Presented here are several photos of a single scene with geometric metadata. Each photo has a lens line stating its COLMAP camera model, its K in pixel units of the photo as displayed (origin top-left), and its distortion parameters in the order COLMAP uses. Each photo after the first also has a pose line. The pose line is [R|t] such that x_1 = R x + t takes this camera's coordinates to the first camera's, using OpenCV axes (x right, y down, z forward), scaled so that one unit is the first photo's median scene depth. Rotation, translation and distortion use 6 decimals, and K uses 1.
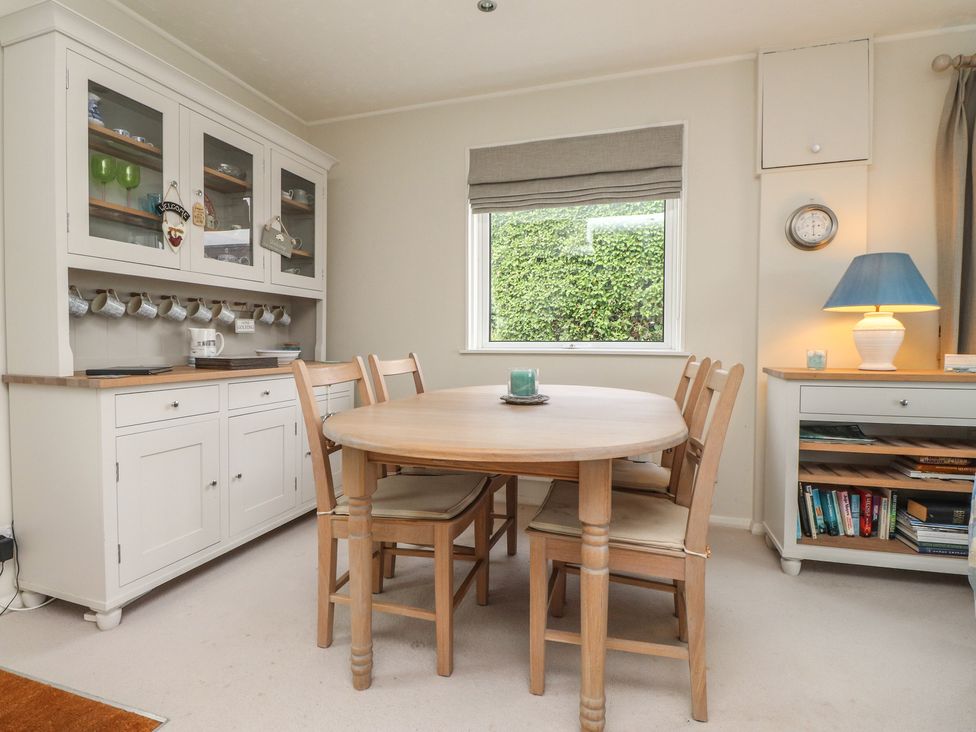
lens RADIAL K [[517.9, 0, 484.1], [0, 517.9, 357.6], [0, 0, 1]] dist [0.002413, -0.013599]
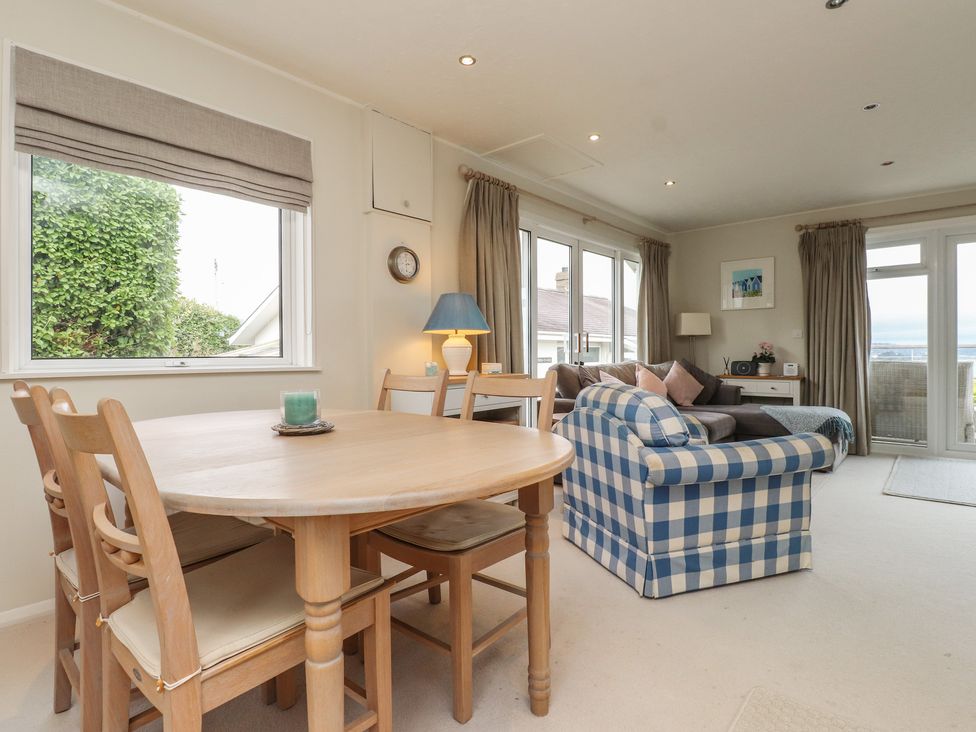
lens RADIAL K [[517.9, 0, 484.1], [0, 517.9, 357.6], [0, 0, 1]] dist [0.002413, -0.013599]
pose [[0.399325, -0.010136, 0.916753, -0.391274], [0.035835, 0.999347, -0.004560, -0.011864], [-0.916109, 0.034673, 0.399428, 0.285419]]
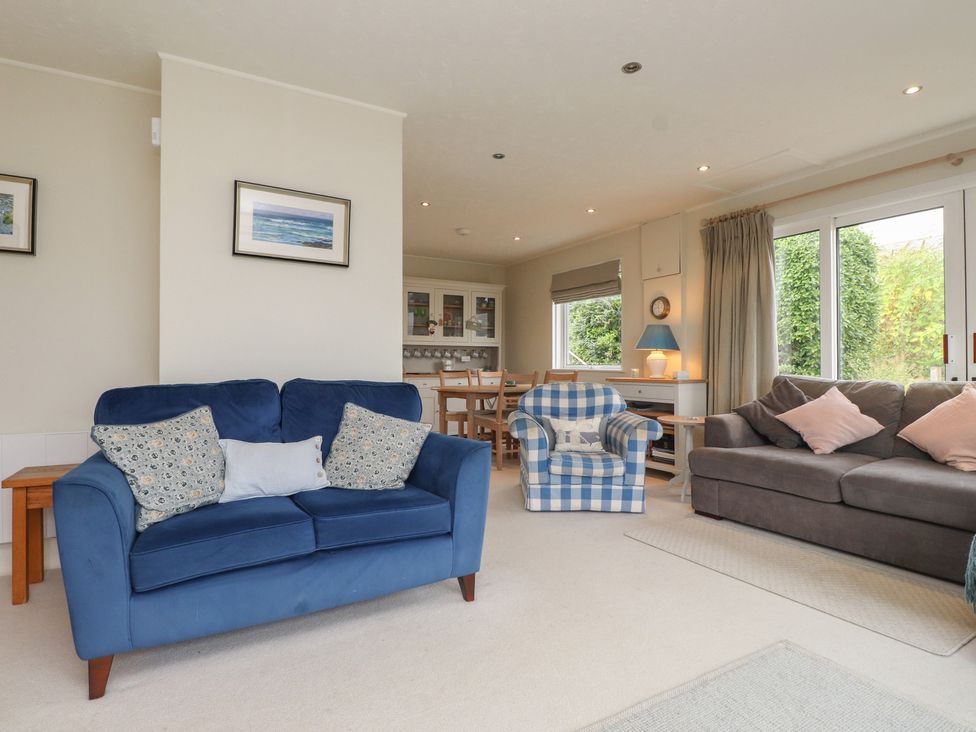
lens RADIAL K [[514.0, 0, 485.4], [0, 514.0, 360.1], [0, 0, 1]] dist [0.000828, -0.012262]
pose [[0.744718, -0.004641, -0.667363, 1.234721], [-0.023178, 0.999193, -0.032813, 0.026856], [0.666976, 0.039905, 0.744010, -0.788404]]
